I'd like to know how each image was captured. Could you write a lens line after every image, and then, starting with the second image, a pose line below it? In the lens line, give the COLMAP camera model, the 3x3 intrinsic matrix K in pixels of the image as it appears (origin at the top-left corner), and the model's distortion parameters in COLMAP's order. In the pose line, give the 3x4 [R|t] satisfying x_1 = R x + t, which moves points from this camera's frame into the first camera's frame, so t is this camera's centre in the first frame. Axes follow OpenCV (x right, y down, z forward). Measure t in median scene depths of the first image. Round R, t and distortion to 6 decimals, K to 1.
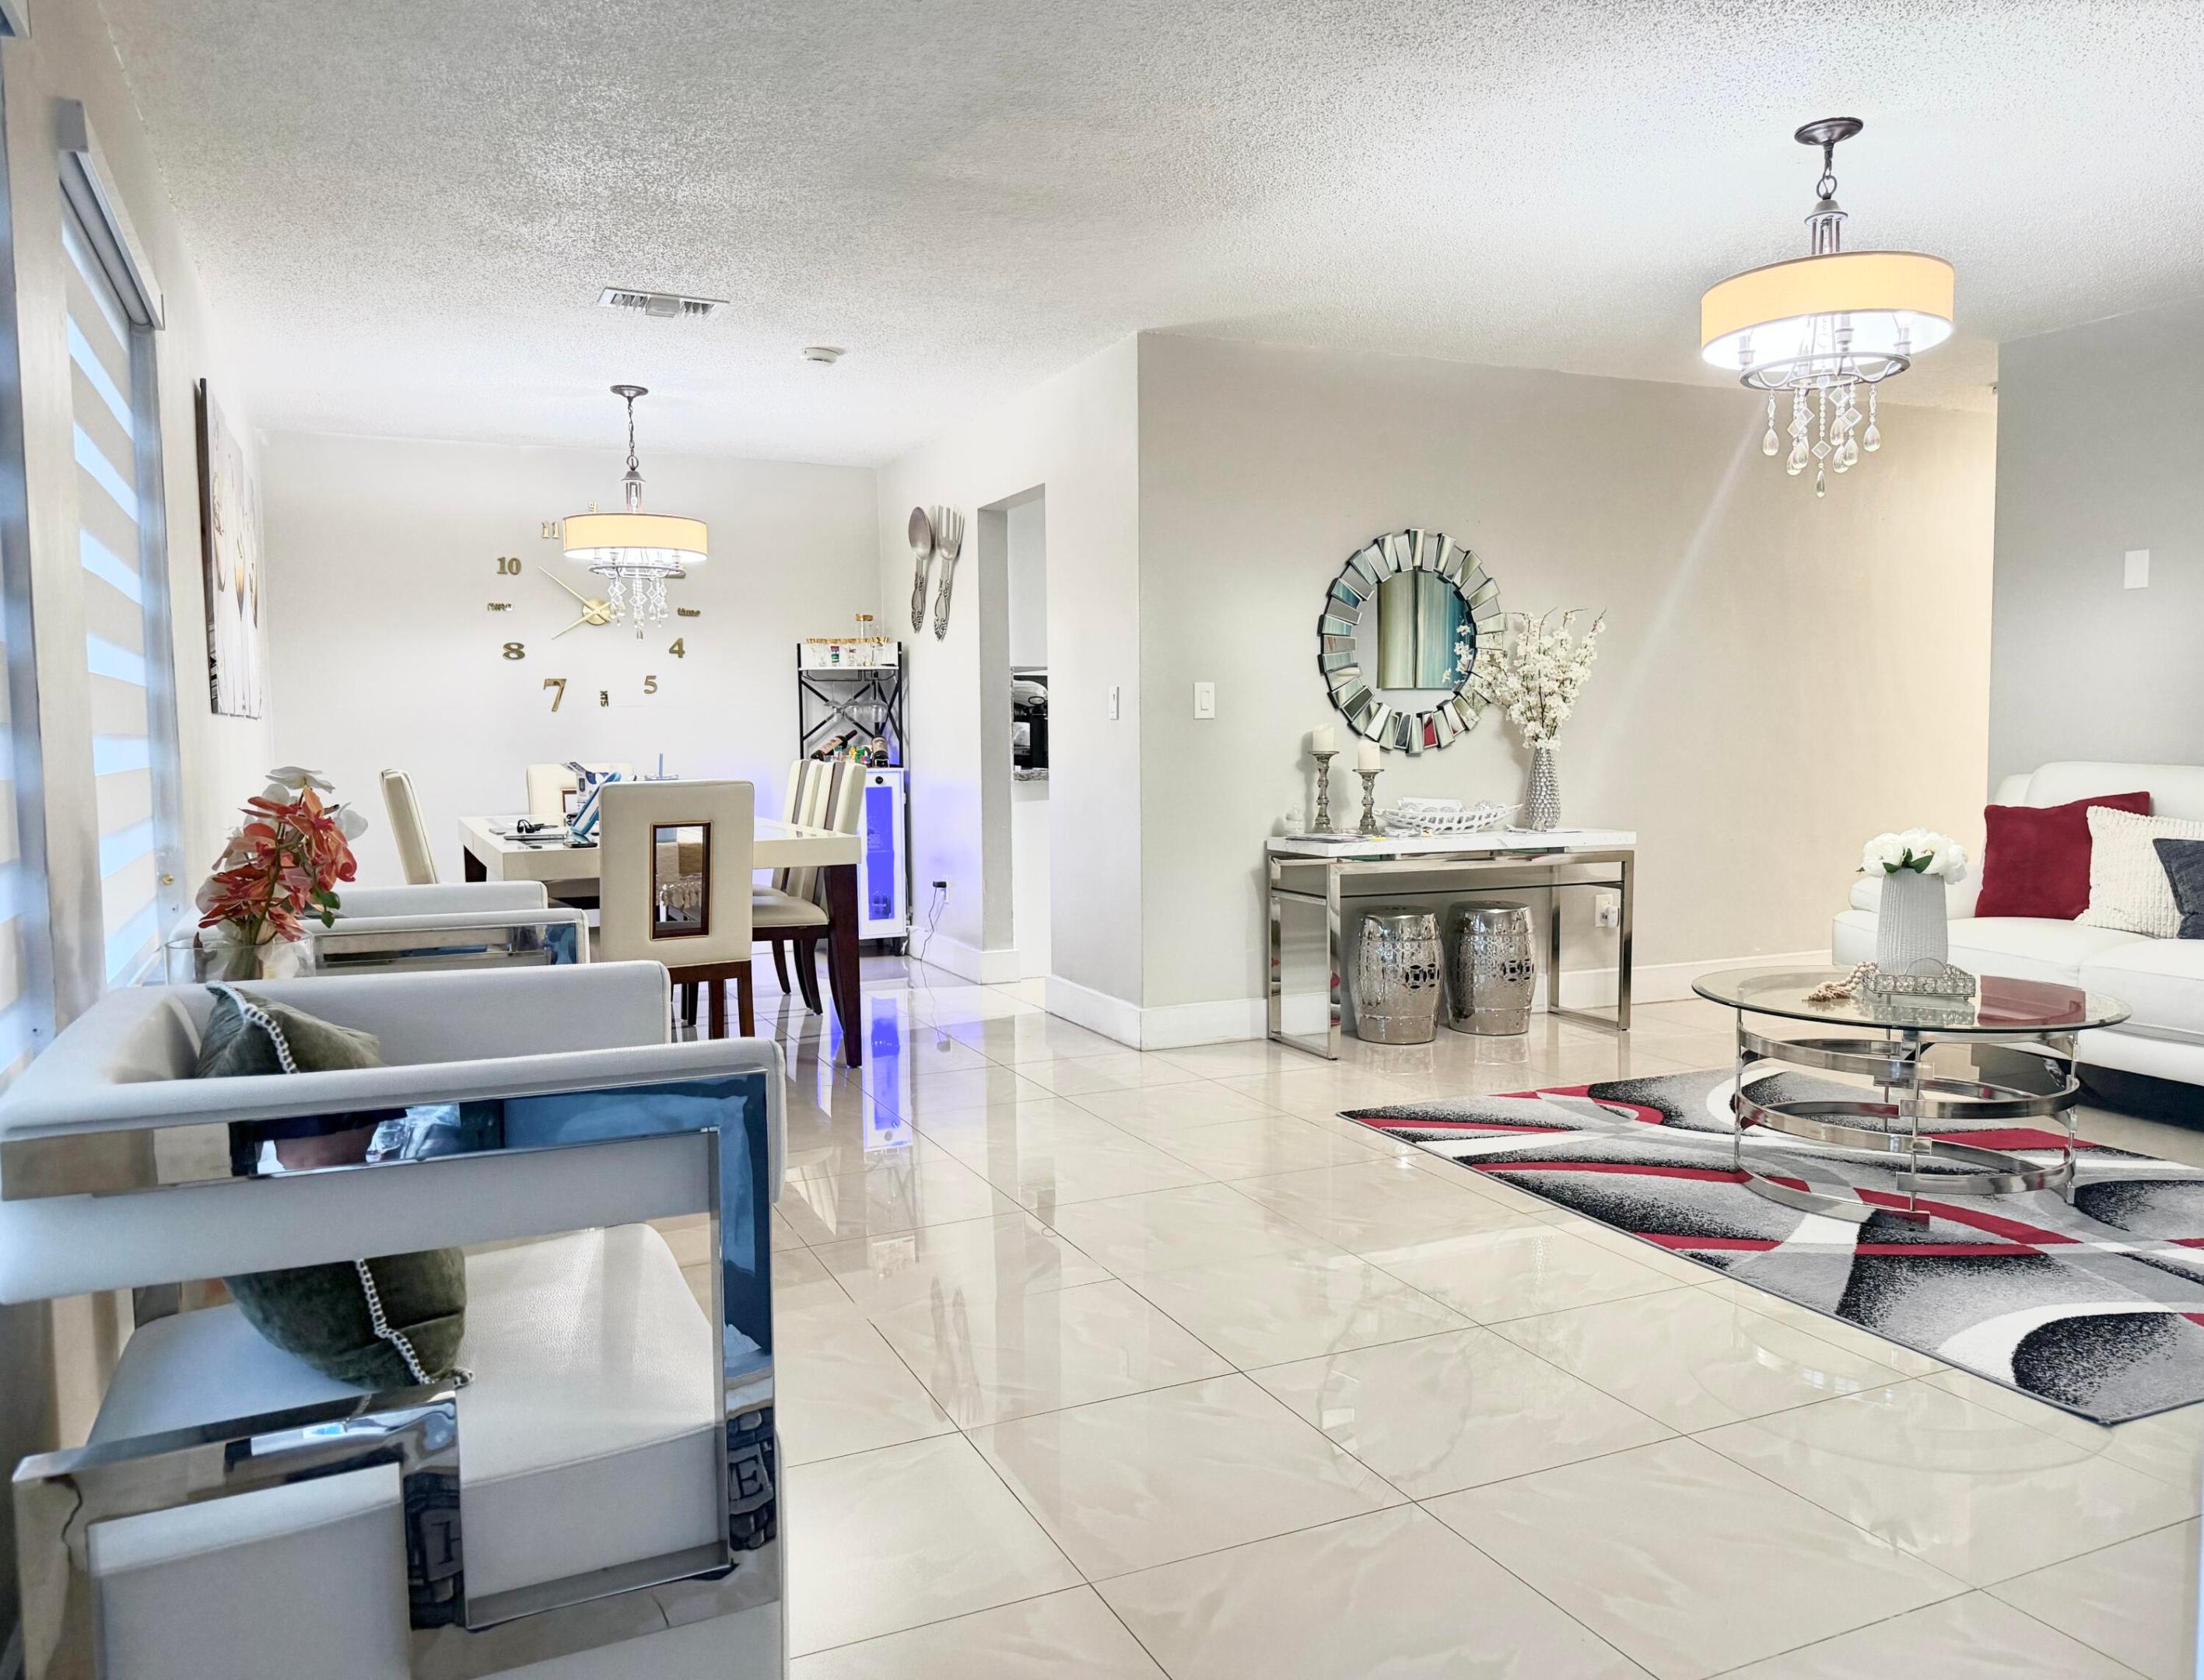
lens RADIAL K [[1593.7, 0, 1100.3], [0, 1593.7, 834.8], [0, 0, 1]] dist [0.008186, 0.003752]
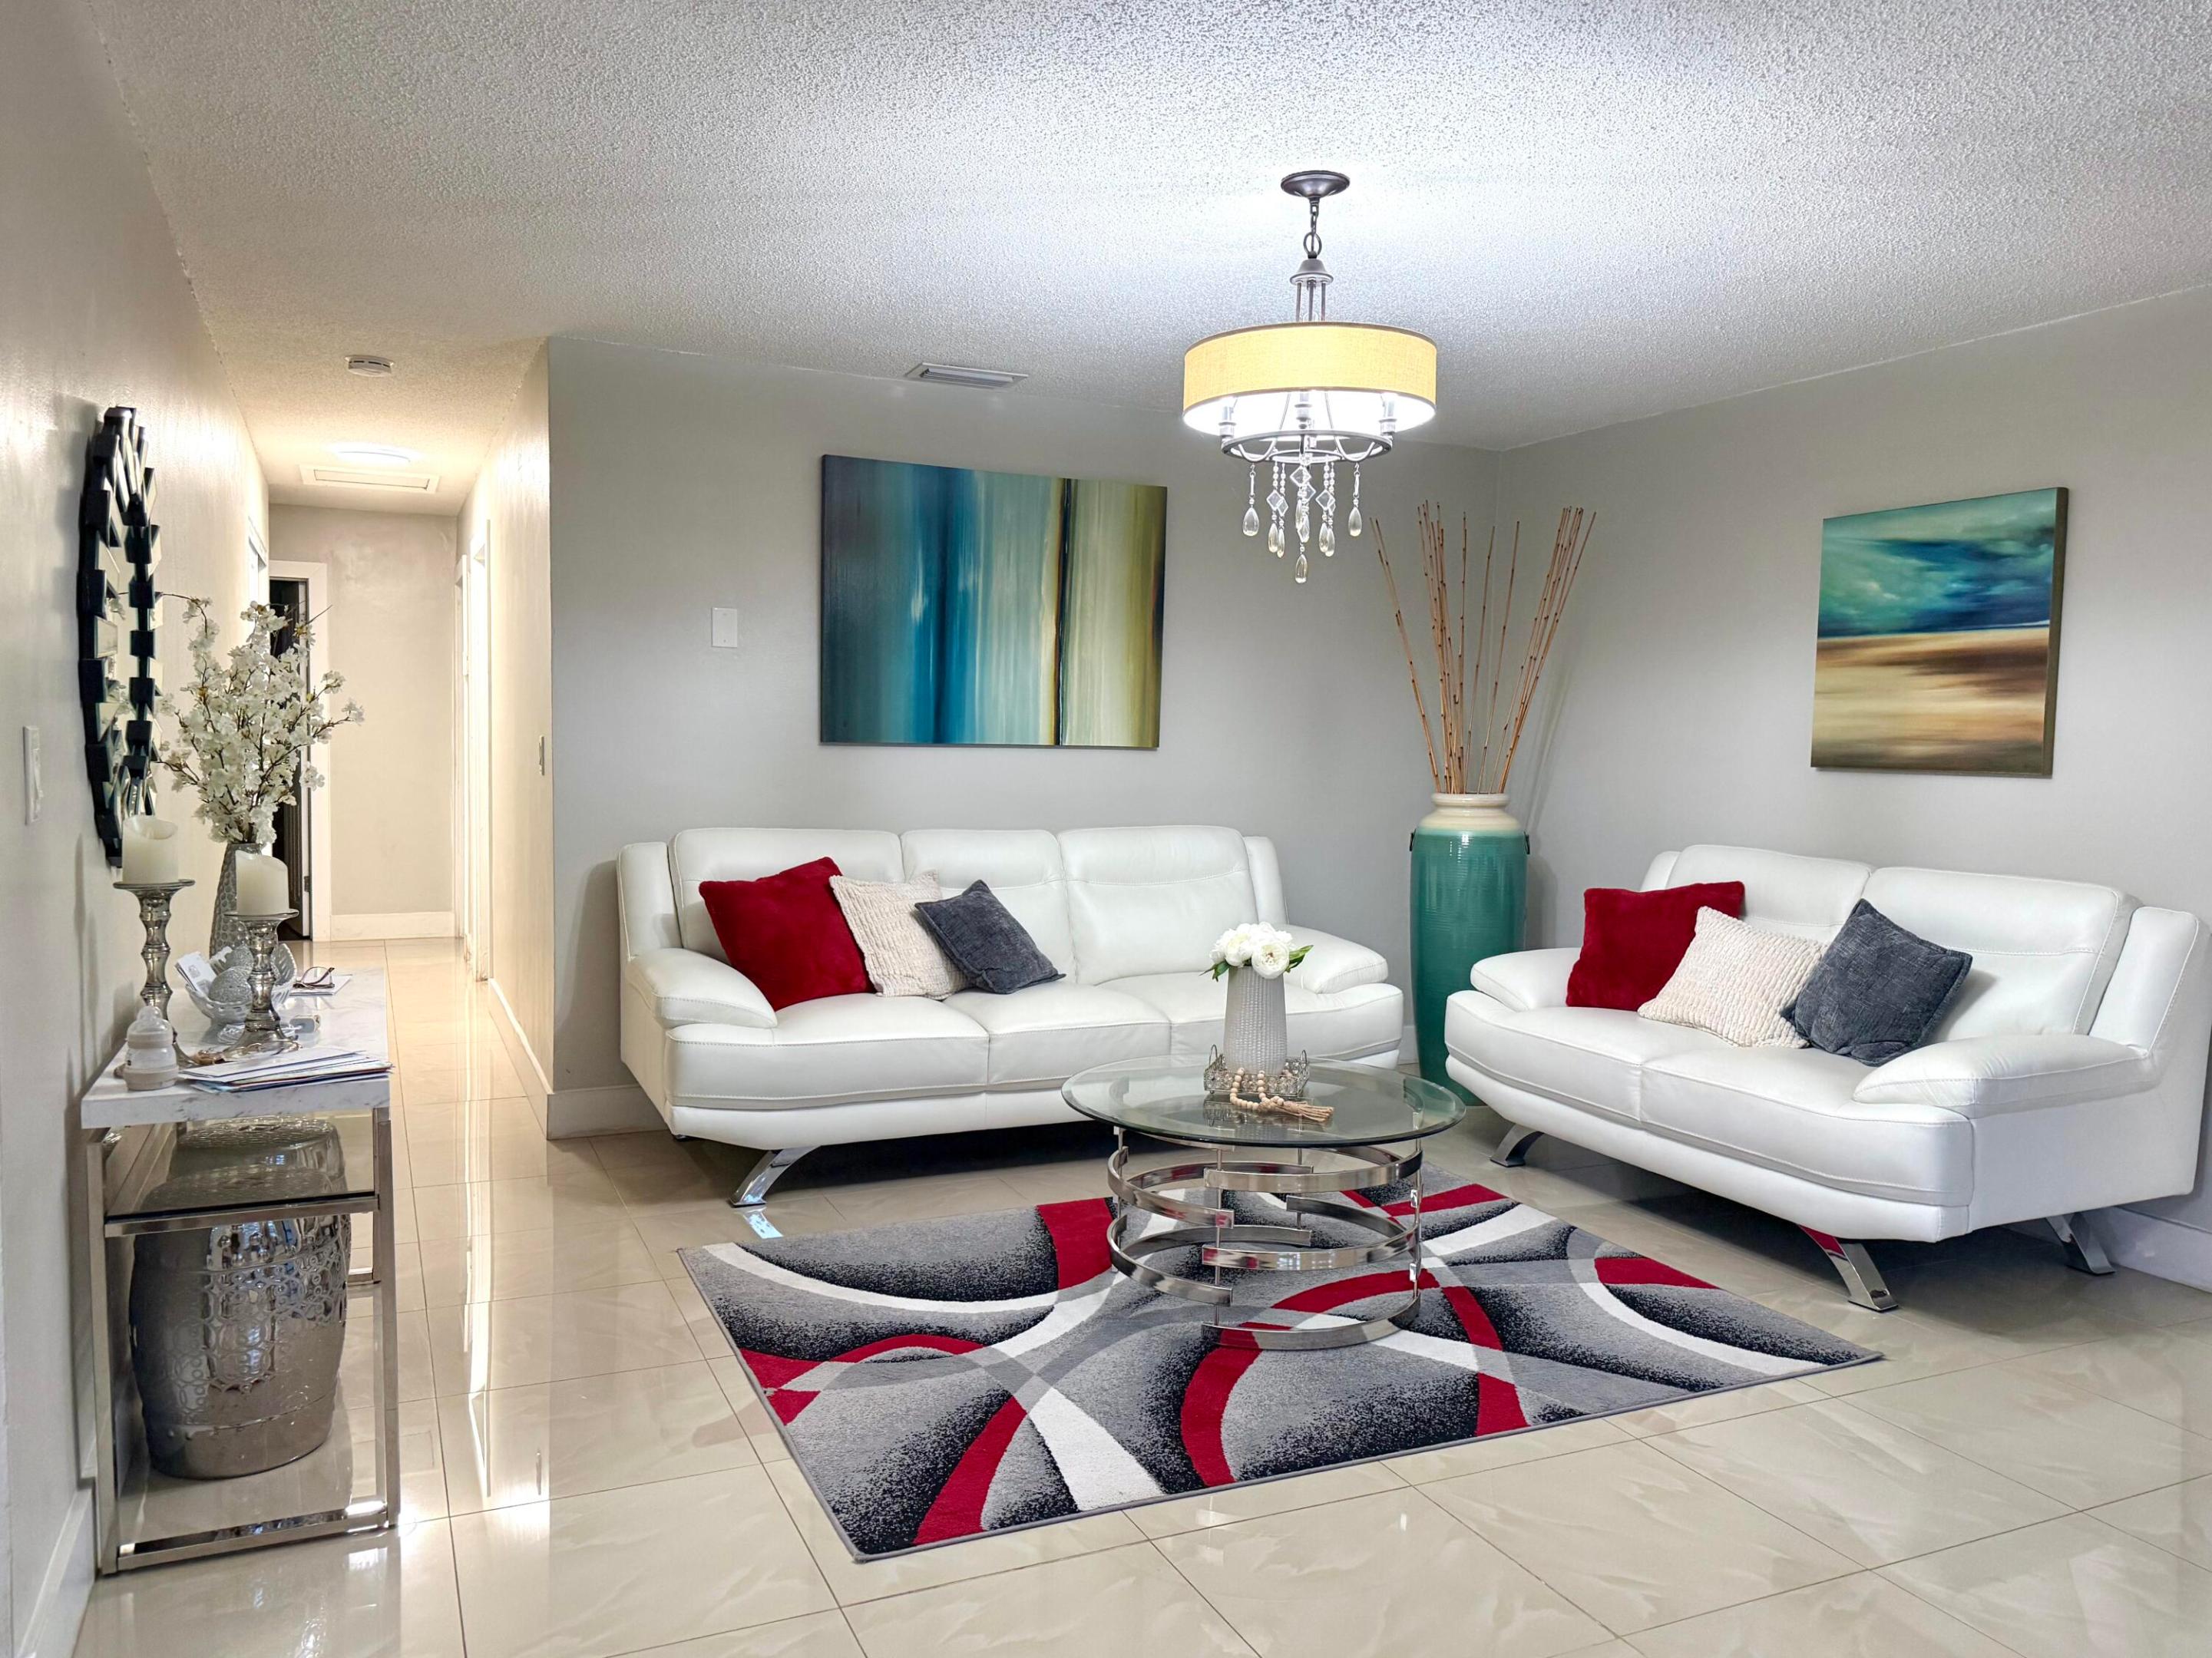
lens RADIAL K [[1583.0, 0, 1102.3], [0, 1583.0, 842.0], [0, 0, 1]] dist [0.038024, -0.002155]
pose [[-0.009735, -0.050160, 0.998694, -0.479358], [0.050633, 0.997435, 0.050590, -0.112620], [-0.998670, 0.051060, -0.007170, 1.172735]]
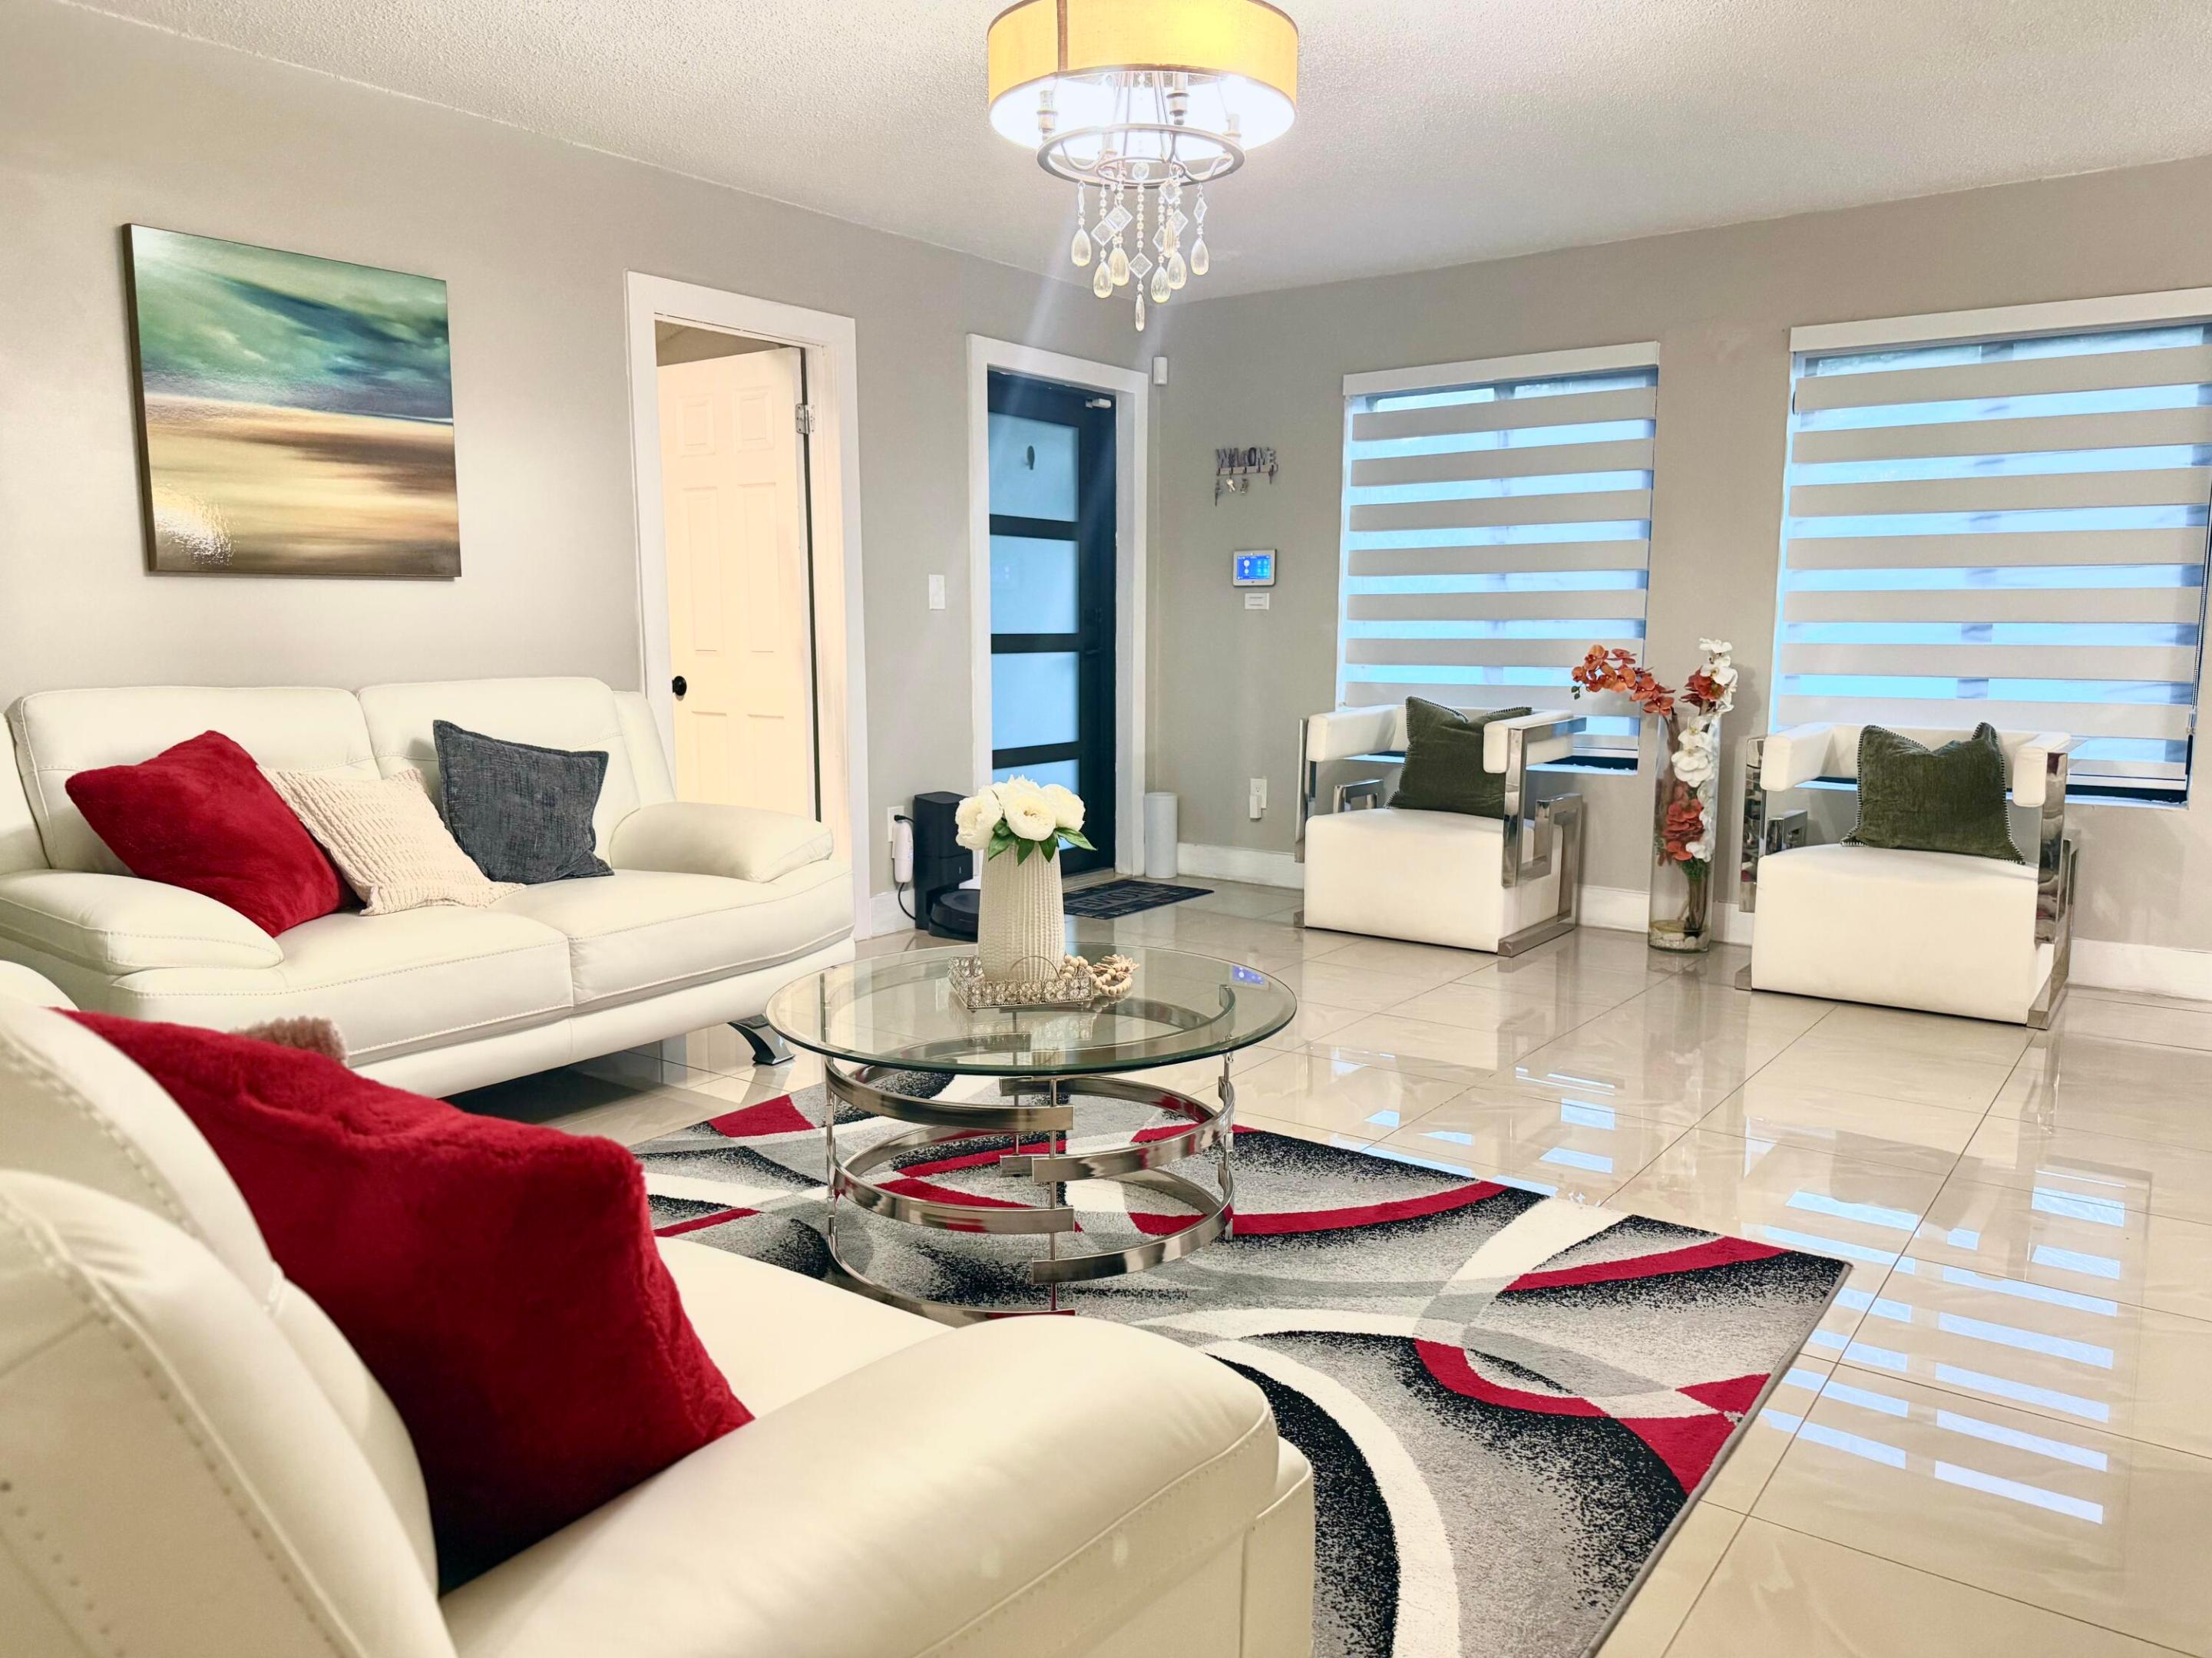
lens RADIAL K [[1583.0, 0, 1086.7], [0, 1583.0, 828.3], [0, 0, 1]] dist [0.038024, -0.002155]
pose [[-0.875046, 0.087018, -0.476154, 0.876509], [-0.018012, 0.977172, 0.211683, -0.143253], [0.483705, 0.193809, -0.853503, 1.736207]]
